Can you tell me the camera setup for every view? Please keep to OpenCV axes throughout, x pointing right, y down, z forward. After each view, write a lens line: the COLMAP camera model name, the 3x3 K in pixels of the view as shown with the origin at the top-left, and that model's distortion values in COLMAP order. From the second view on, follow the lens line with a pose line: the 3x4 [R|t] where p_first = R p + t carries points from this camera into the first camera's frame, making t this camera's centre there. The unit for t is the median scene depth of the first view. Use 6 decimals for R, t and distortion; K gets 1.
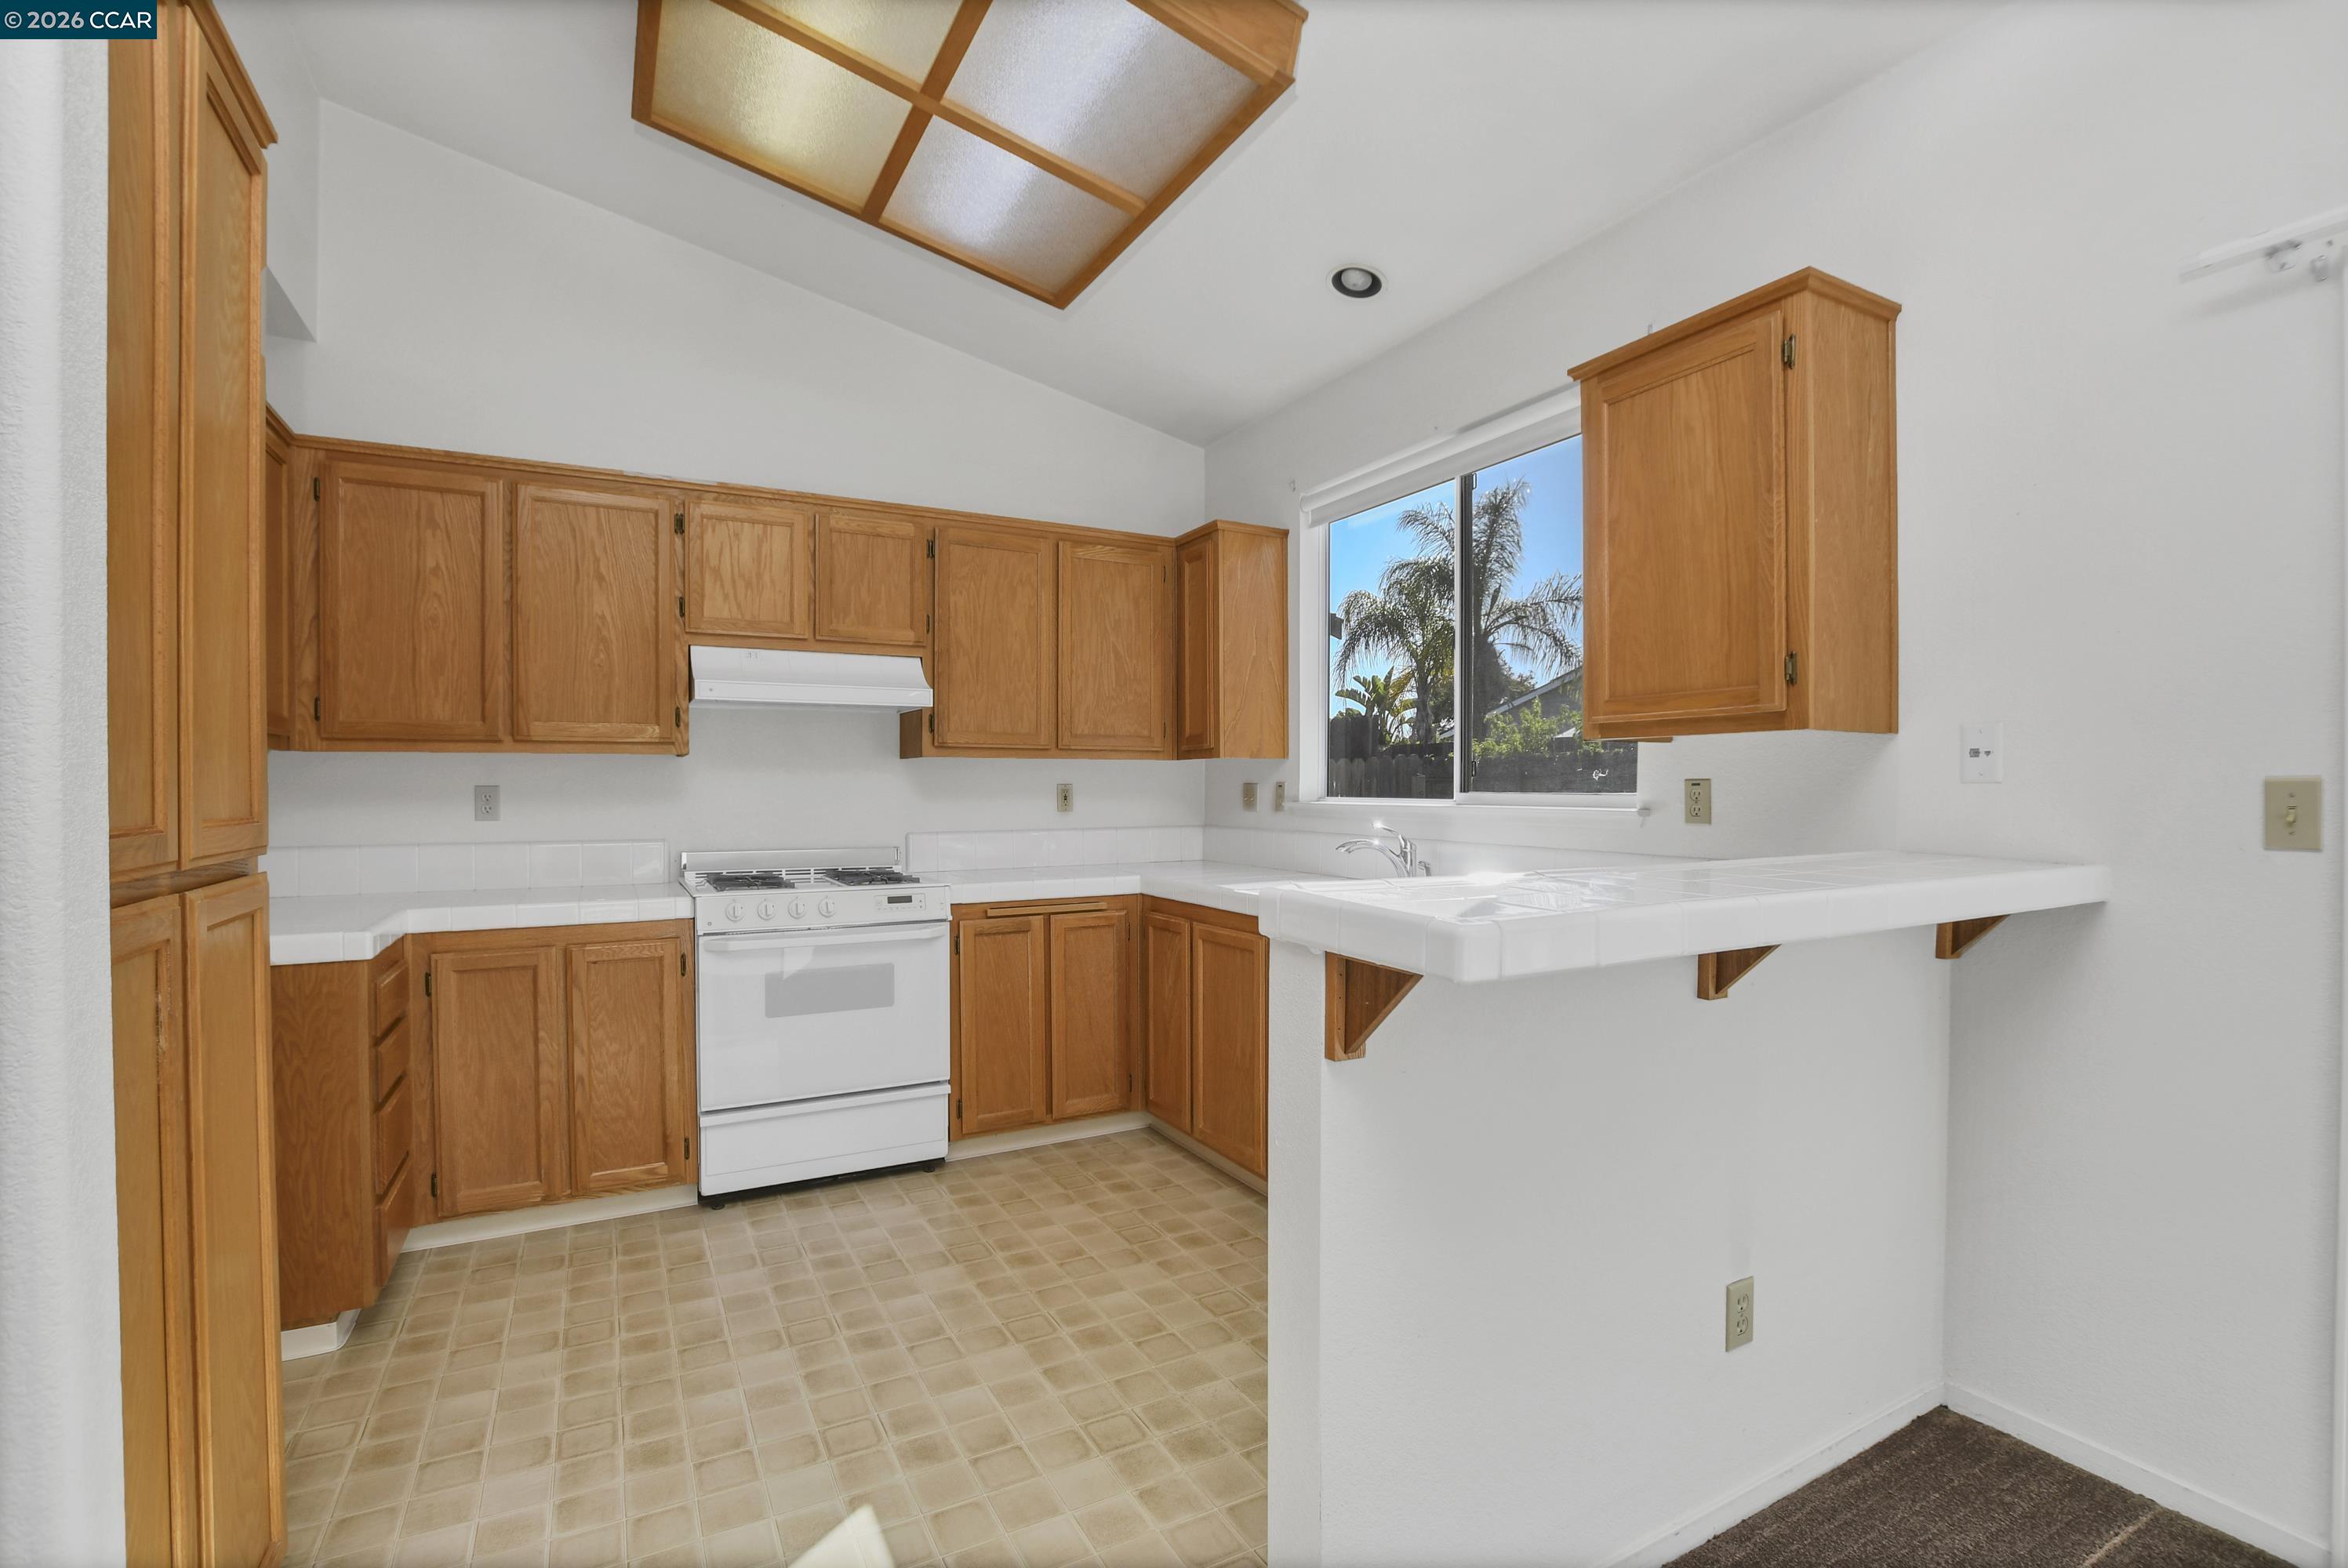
lens RADIAL K [[1062.8, 0, 1169.4], [0, 1062.8, 792.8], [0, 0, 1]] dist [-0.029068, 0.000318]
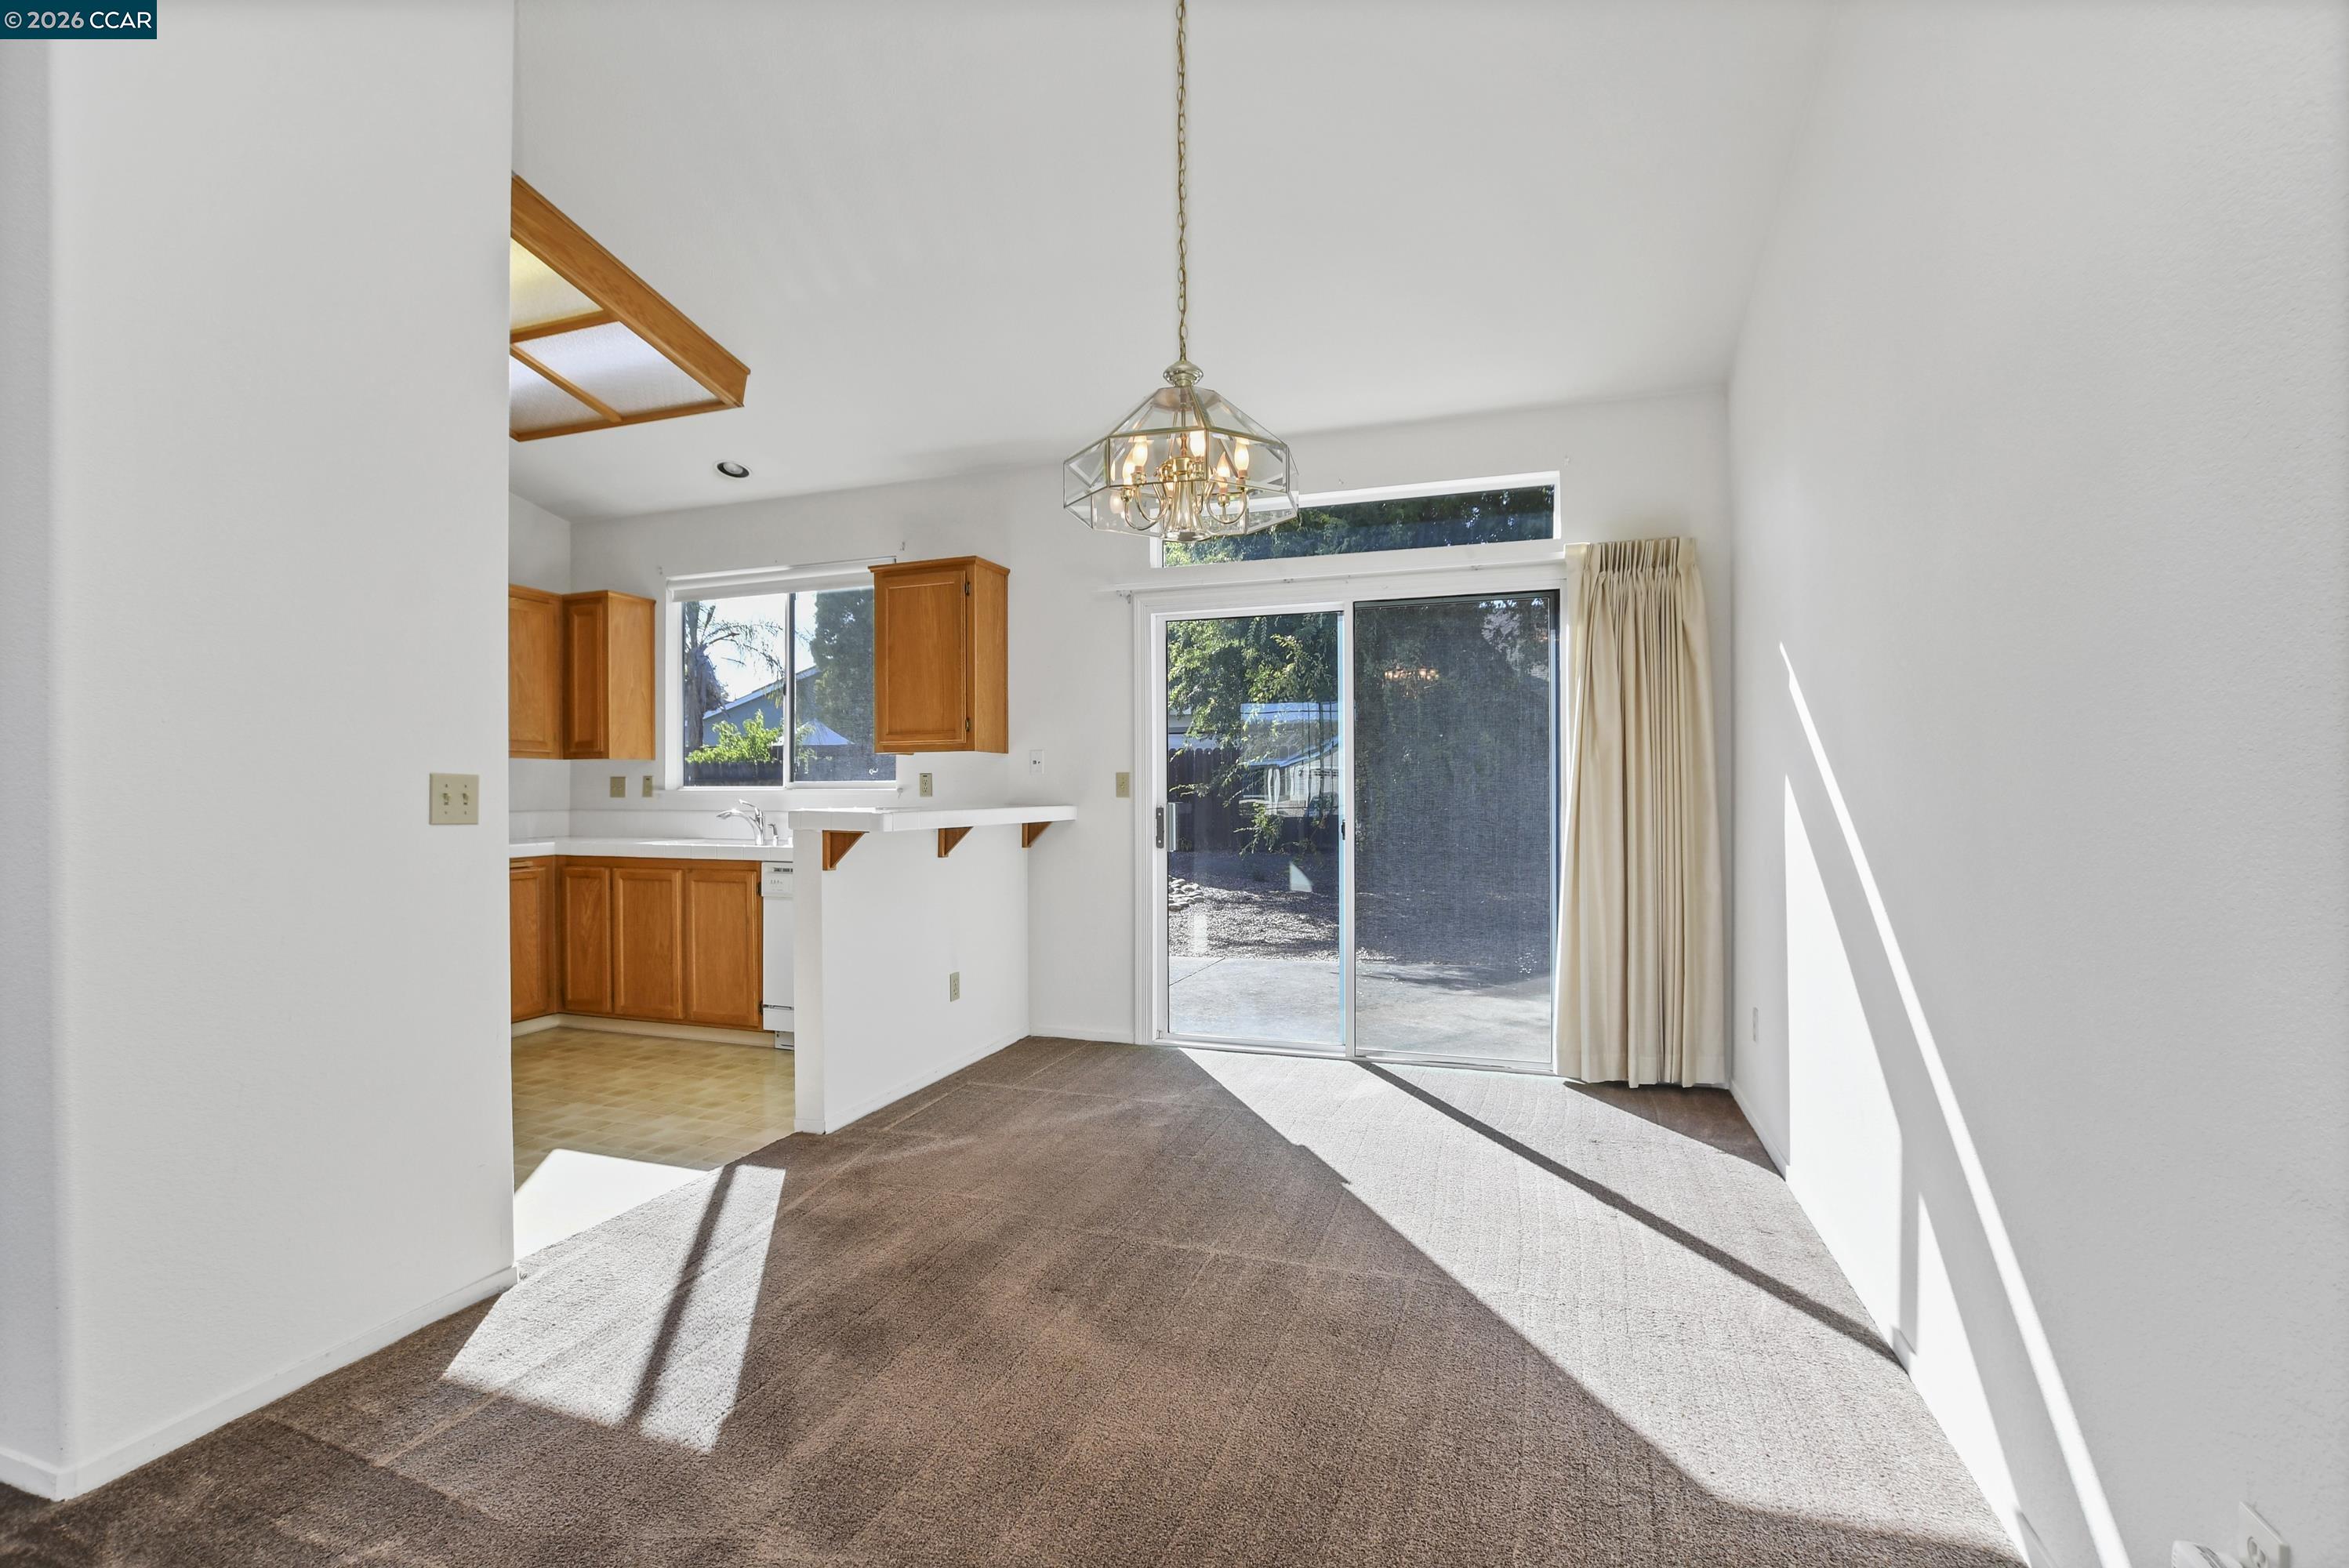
lens RADIAL K [[1063.4, 0, 1169.9], [0, 1063.4, 792.8], [0, 0, 1]] dist [-0.029068, 0.000318]
pose [[0.740403, -0.002118, 0.672160, -0.423444], [0.006115, 0.999975, -0.003584, 0.027882], [-0.672136, 0.006764, 0.740397, -0.668375]]
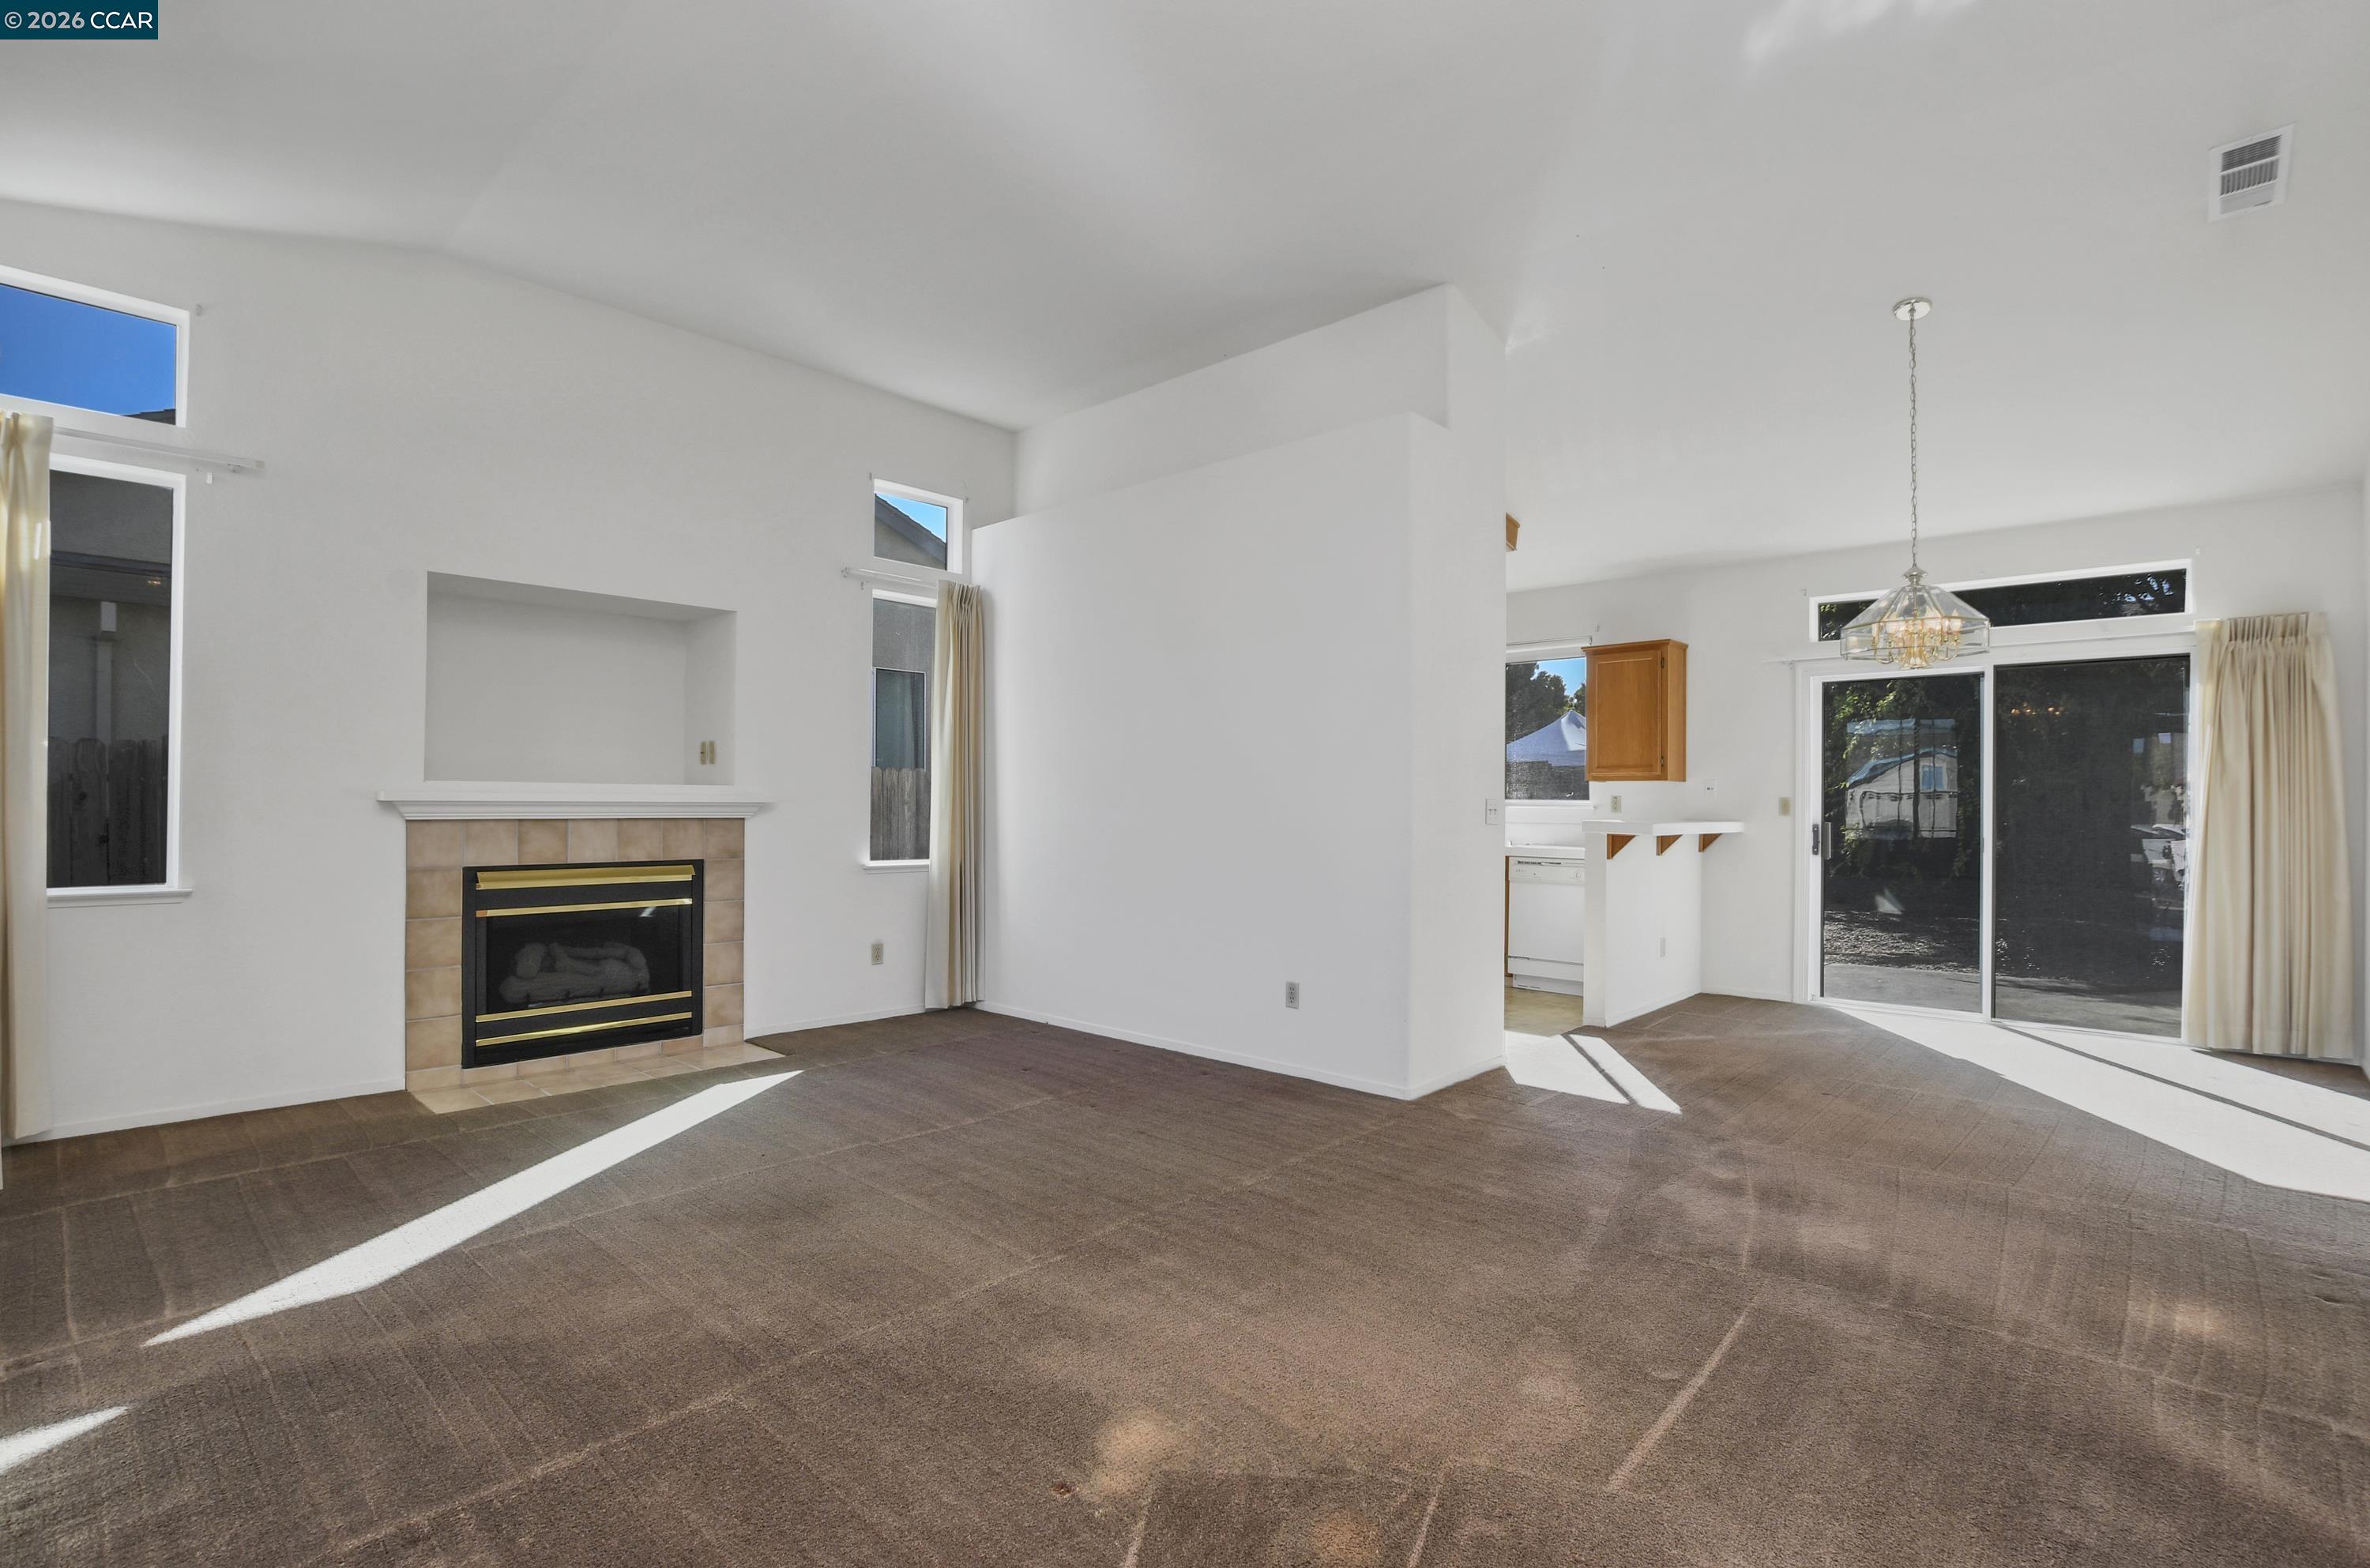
lens RADIAL K [[1122.1, 0, 1186.1], [0, 1122.1, 799.0], [0, 0, 1]] dist [-0.030186, 0.000413]
pose [[0.946287, 0.011990, 0.323106, -1.210189], [-0.008893, 0.999899, -0.011060, 0.029642], [-0.323206, 0.007593, 0.946298, -1.126998]]
